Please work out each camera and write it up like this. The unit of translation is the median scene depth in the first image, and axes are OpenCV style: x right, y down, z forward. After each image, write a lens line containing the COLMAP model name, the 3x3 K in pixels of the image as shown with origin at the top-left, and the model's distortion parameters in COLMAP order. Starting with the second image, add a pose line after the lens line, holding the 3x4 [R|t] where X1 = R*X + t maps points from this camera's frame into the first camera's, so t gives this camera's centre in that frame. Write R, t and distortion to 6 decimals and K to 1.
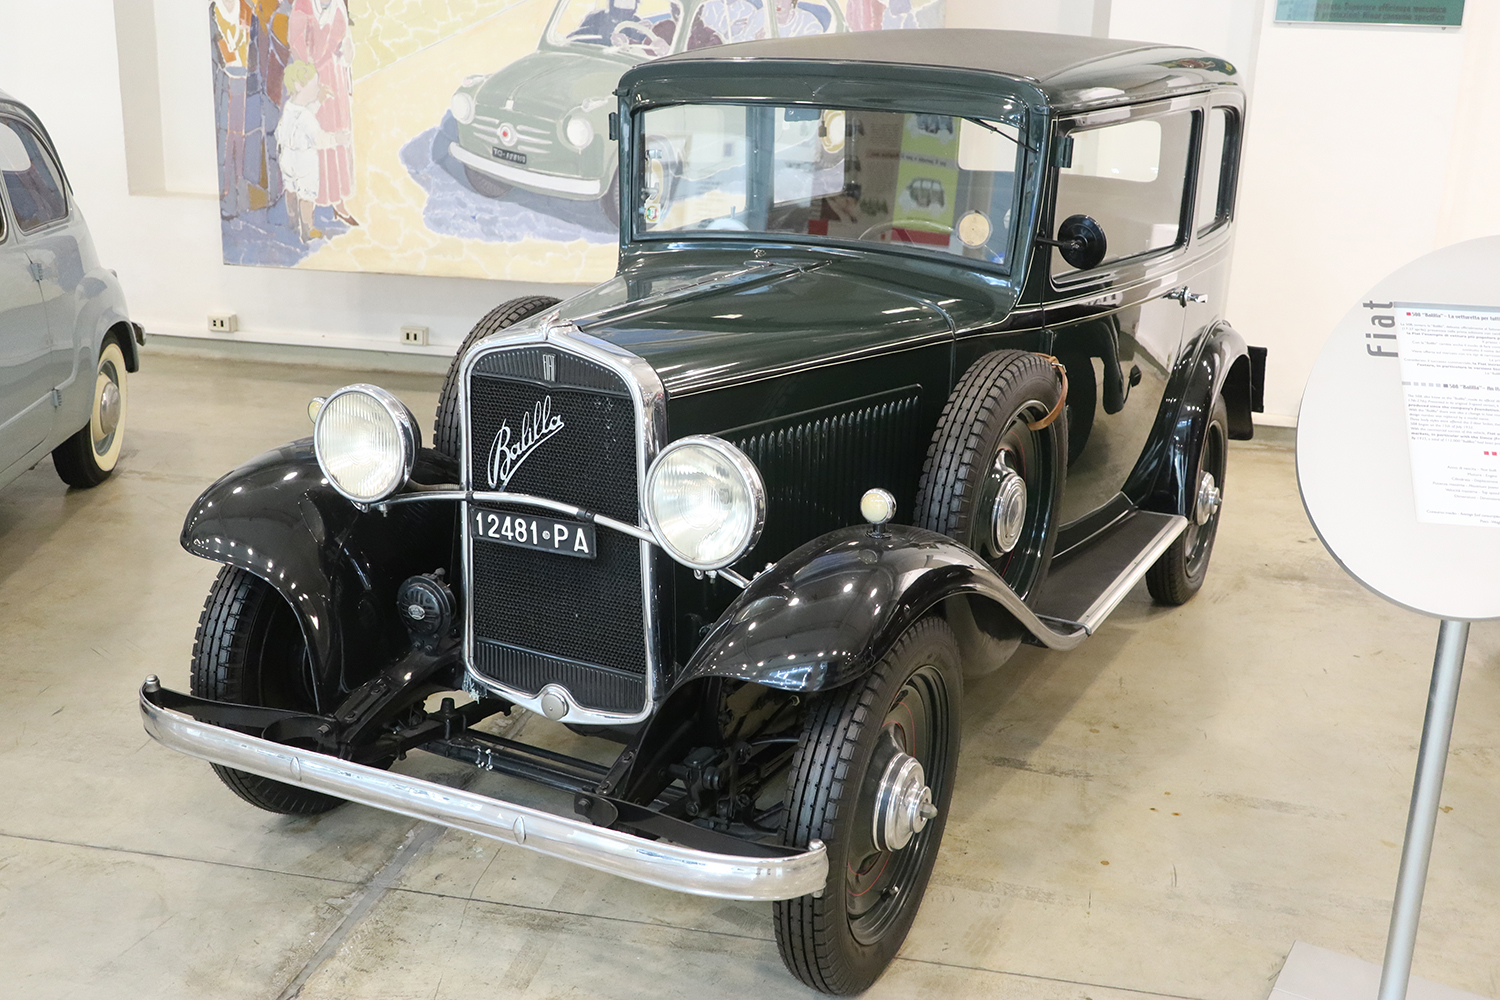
lens RADIAL K [[1532.9, 0, 750.0], [0, 1532.9, 500.0], [0, 0, 1]] dist [-0.007220, -0.000335]
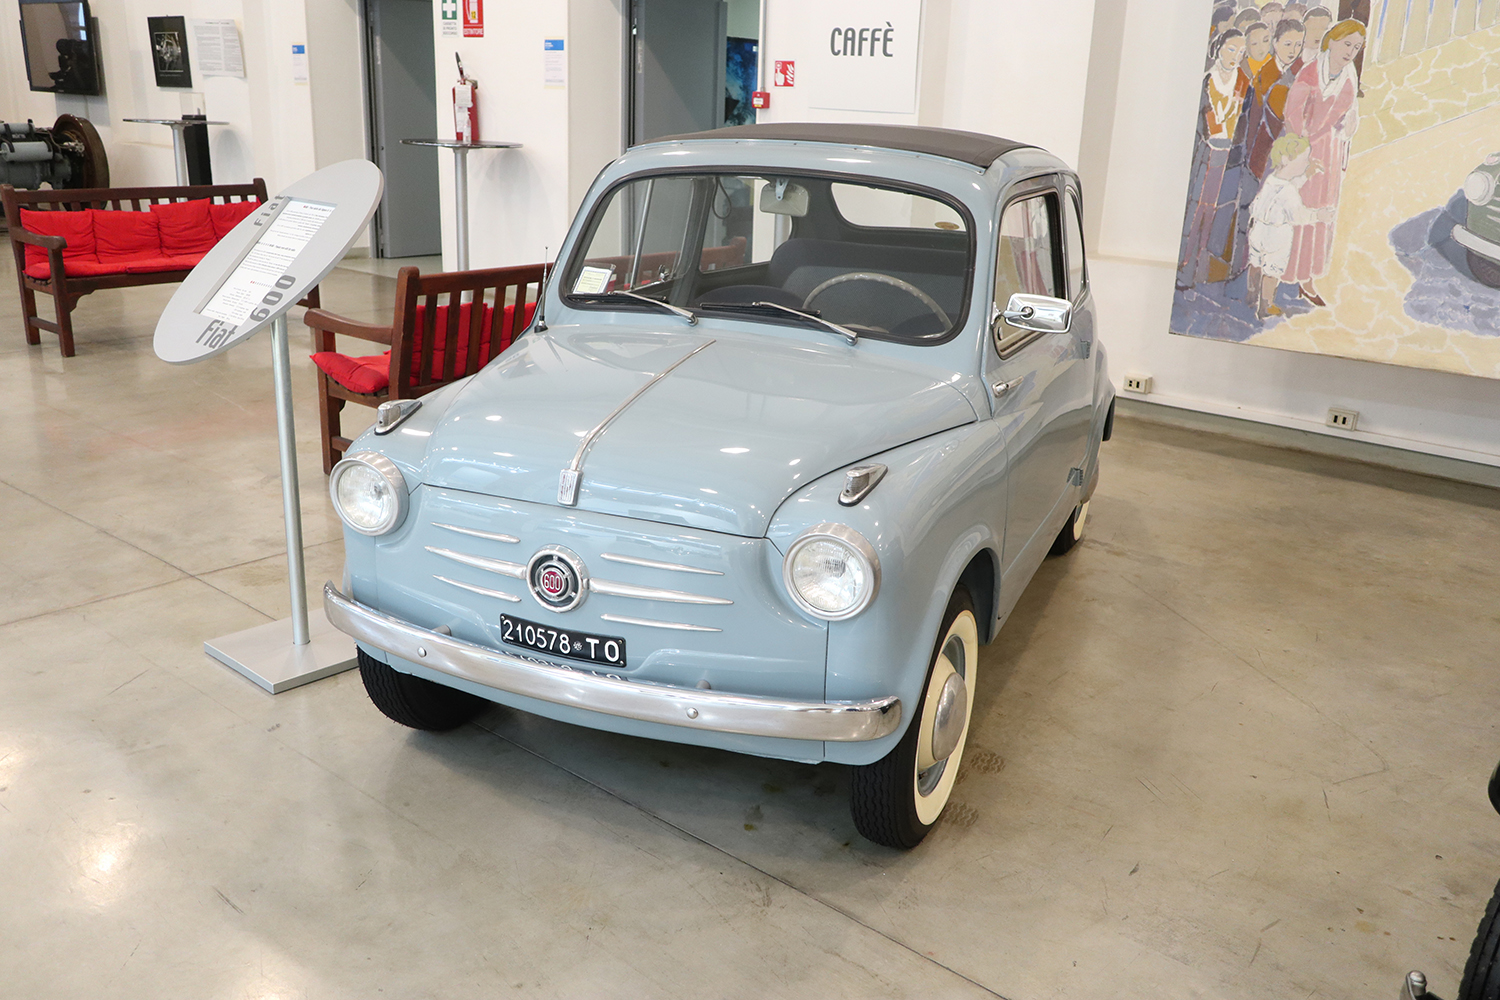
lens RADIAL K [[1282.5, 0, 750.0], [0, 1282.5, 500.0], [0, 0, 1]] dist [0.004344, -0.000683]
pose [[0.874043, 0.145172, -0.463653, -0.181875], [-0.143141, 0.988902, 0.039791, -0.039682], [0.464284, 0.031589, 0.885123, 0.125037]]
